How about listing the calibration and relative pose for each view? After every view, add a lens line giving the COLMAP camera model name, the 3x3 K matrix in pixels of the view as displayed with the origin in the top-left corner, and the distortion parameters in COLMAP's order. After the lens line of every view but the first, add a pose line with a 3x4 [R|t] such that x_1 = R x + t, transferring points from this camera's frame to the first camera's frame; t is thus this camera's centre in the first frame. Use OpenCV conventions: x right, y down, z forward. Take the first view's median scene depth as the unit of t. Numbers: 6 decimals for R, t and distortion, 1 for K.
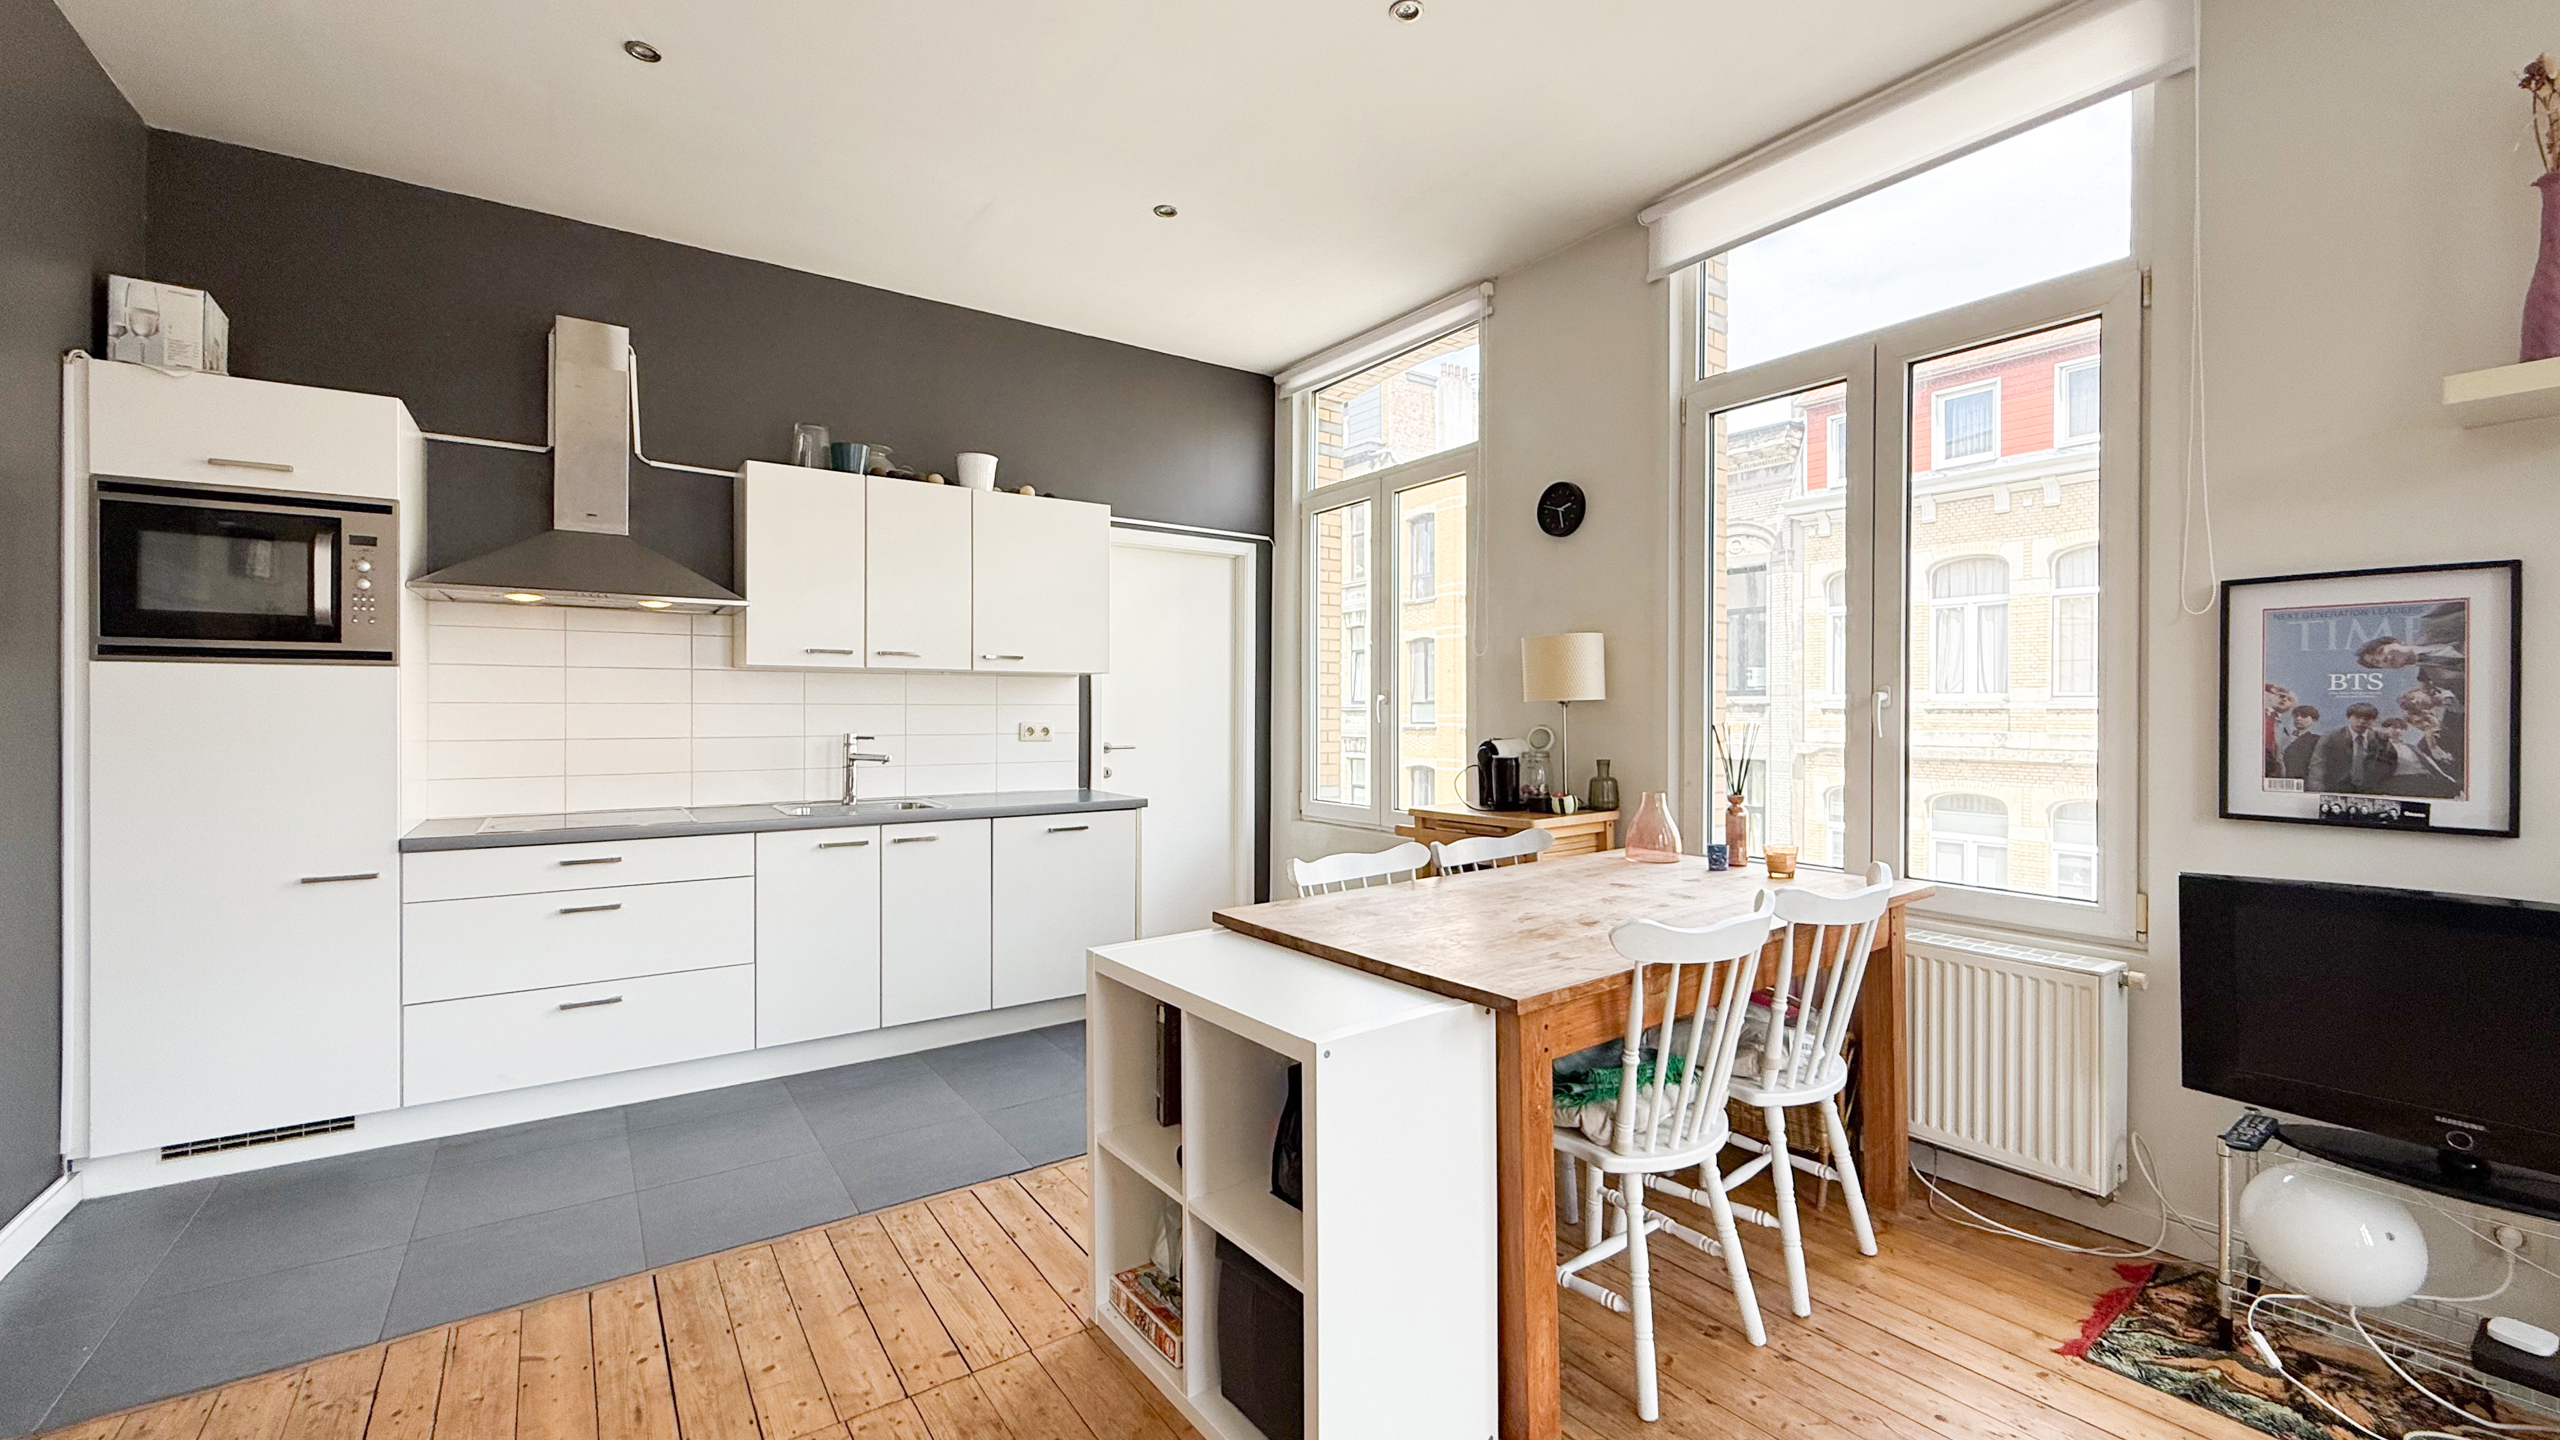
lens RADIAL K [[1011.4, 0, 1270.8], [0, 1011.4, 715.7], [0, 0, 1]] dist [-0.000776, -0.000156]
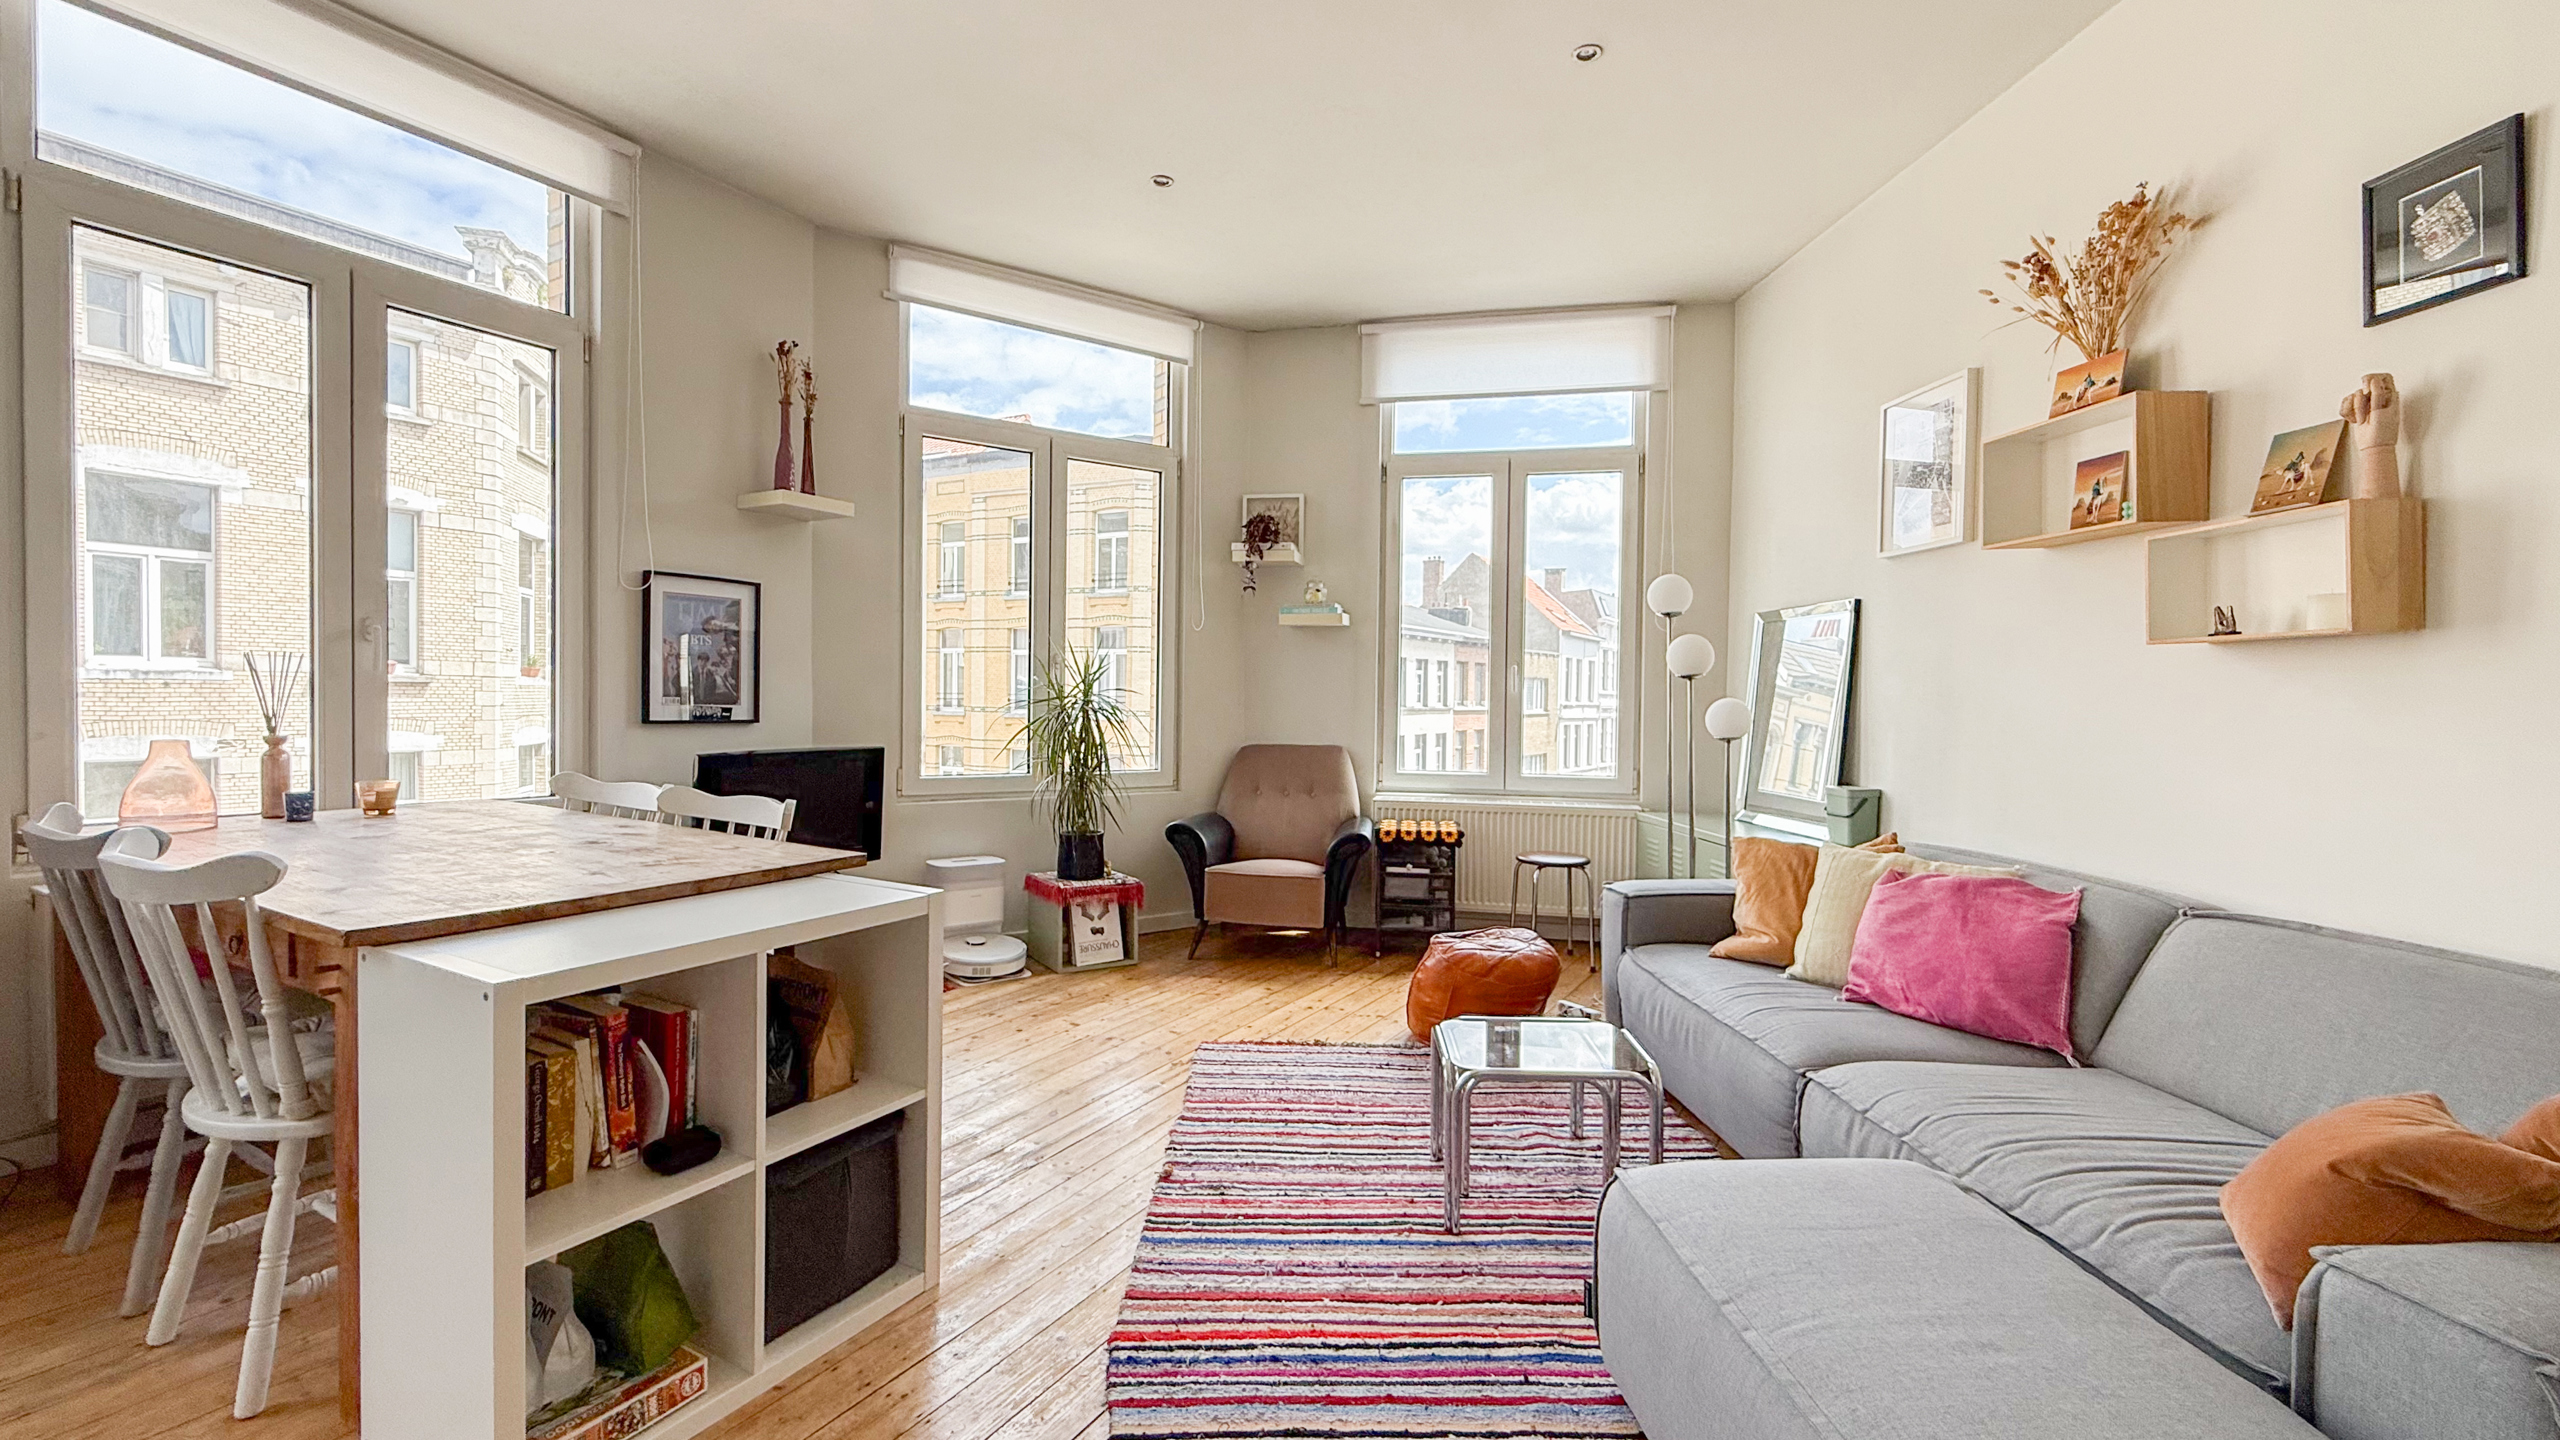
lens RADIAL K [[1011.4, 0, 1270.8], [0, 1011.4, 715.7], [0, 0, 1]] dist [-0.000776, -0.000156]
pose [[-0.393211, -0.026606, 0.919063, -0.565903], [-0.011592, 0.999645, 0.023979, 0.027067], [-0.919375, -0.001225, -0.393380, 0.485808]]
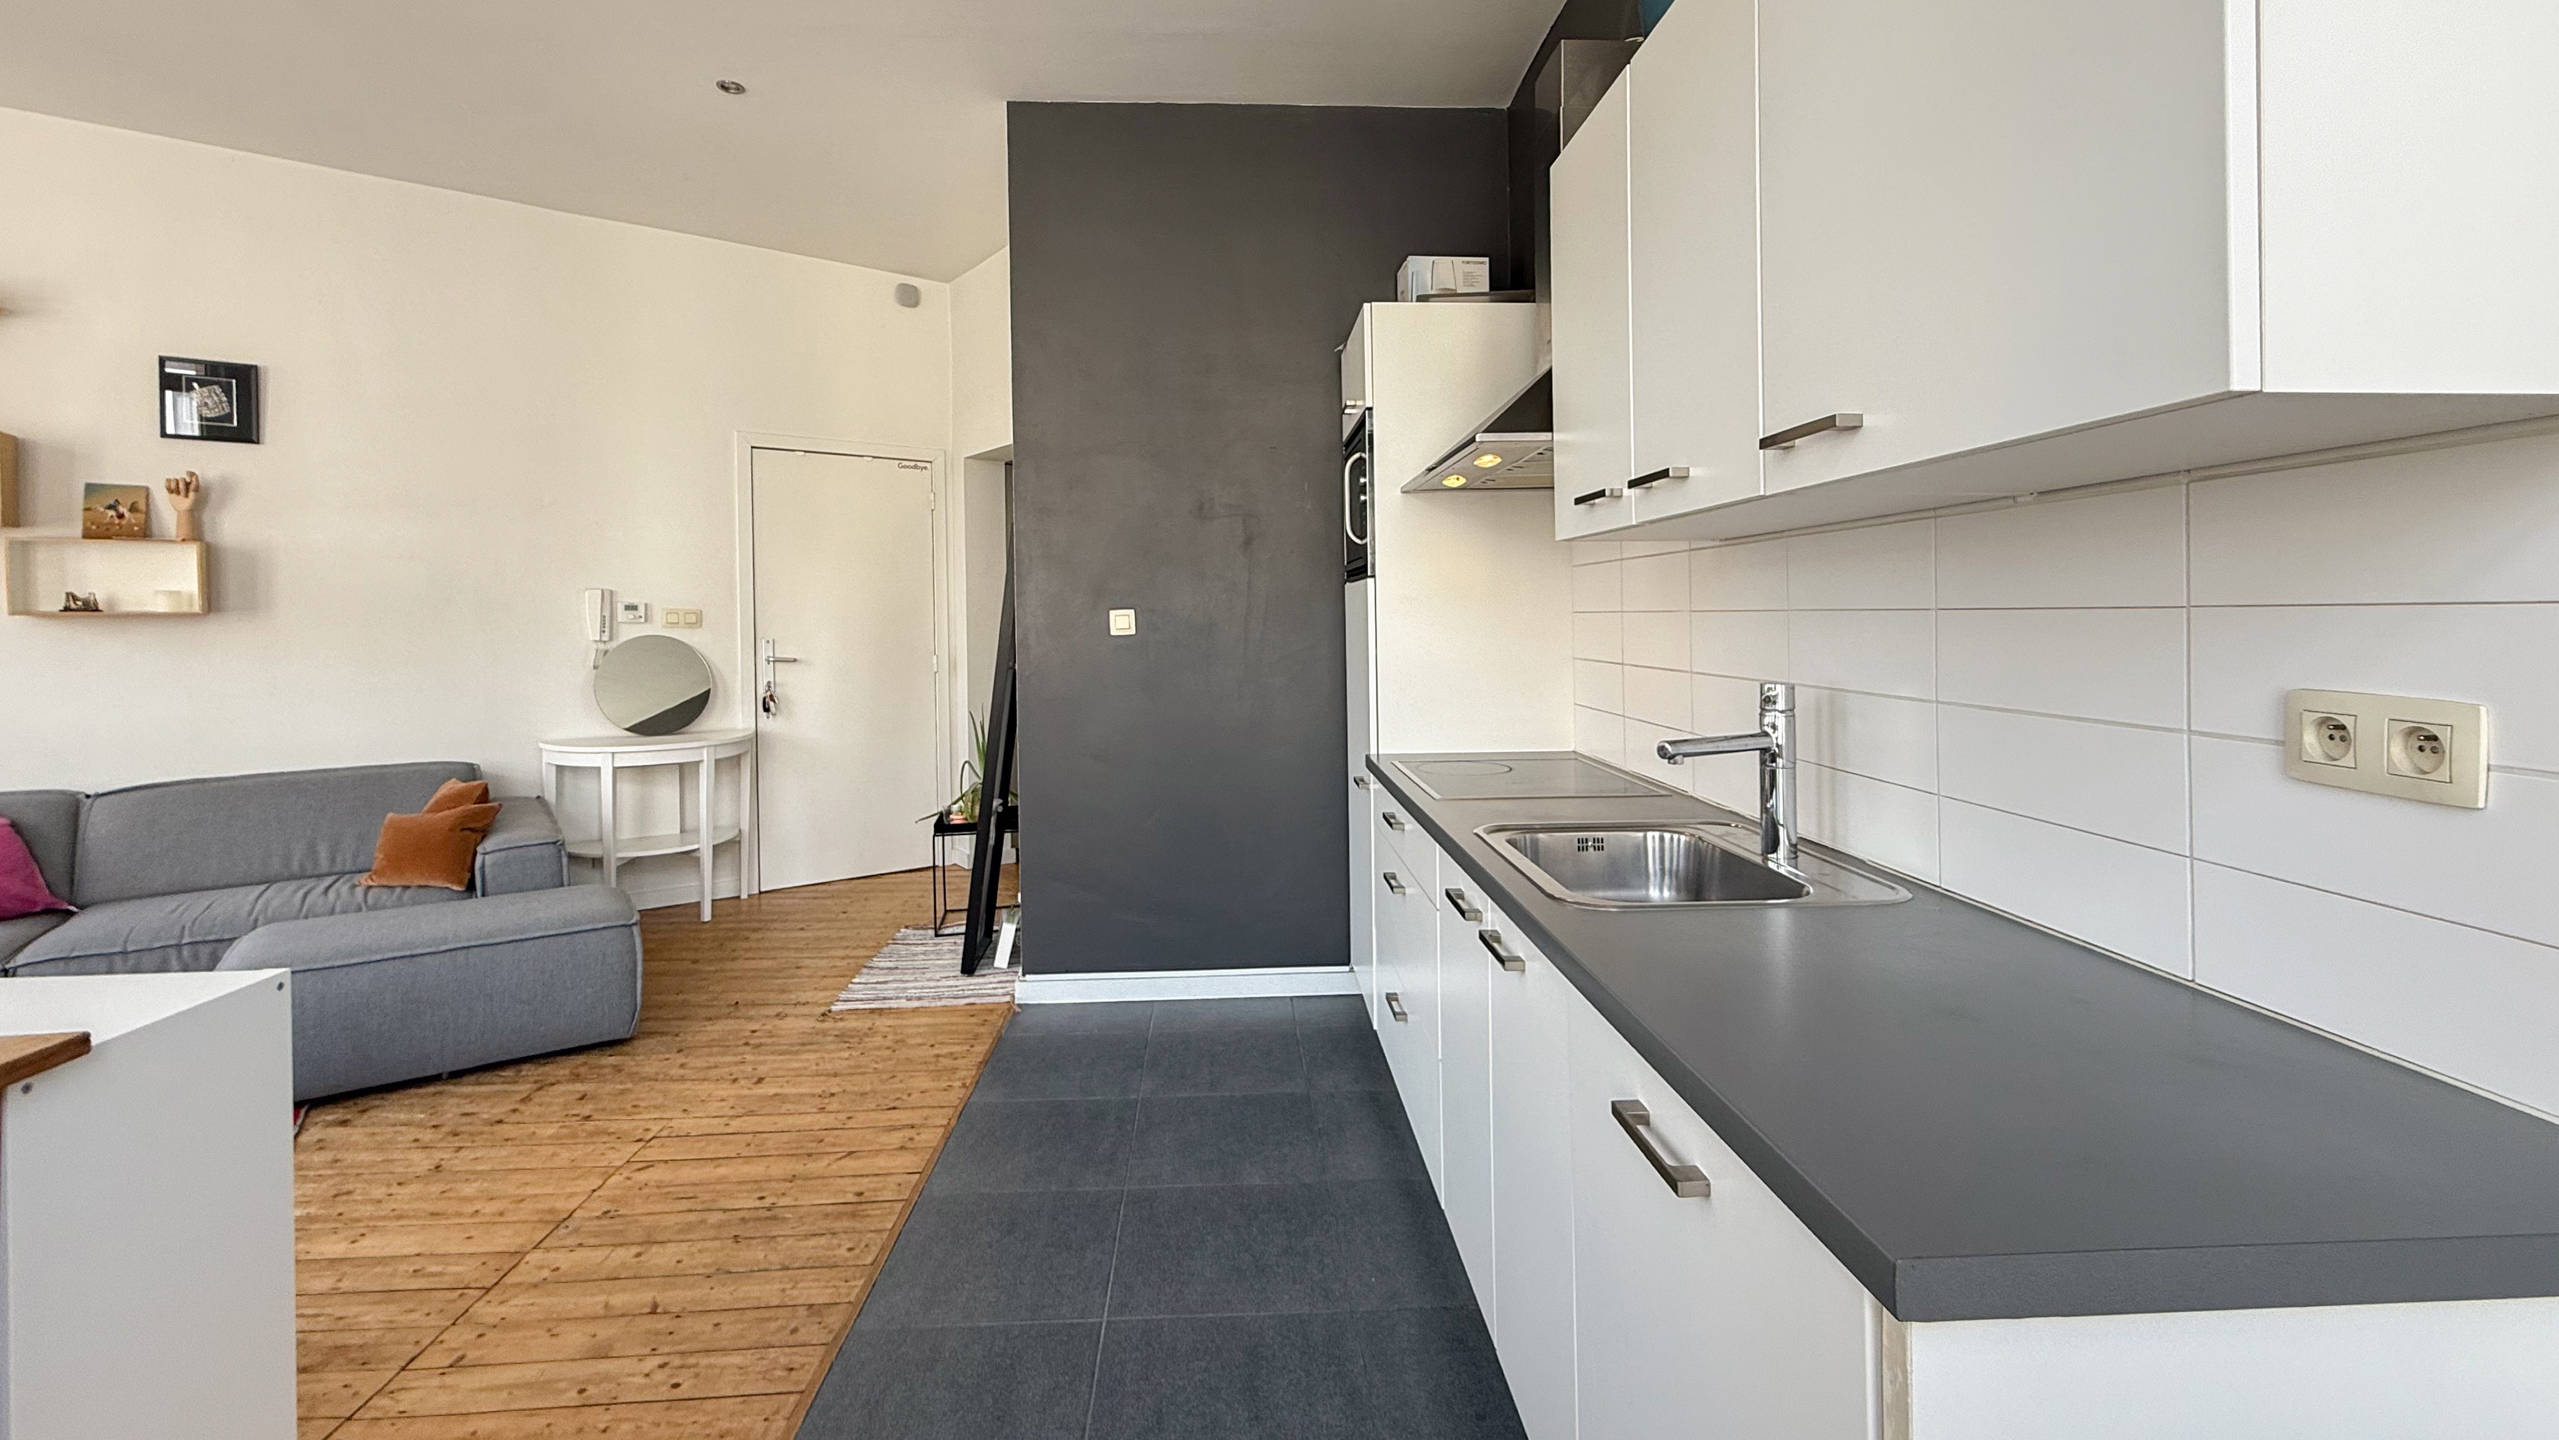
lens RADIAL K [[1092.7, 0, 1271.0], [0, 1092.7, 623.1], [0, 0, 1]] dist [-0.000934, -0.000236]
pose [[-0.530354, 0.007576, -0.847743, 0.063319], [0.001772, 0.999968, 0.007827, -0.010085], [0.847775, 0.002649, -0.530350, 1.200315]]
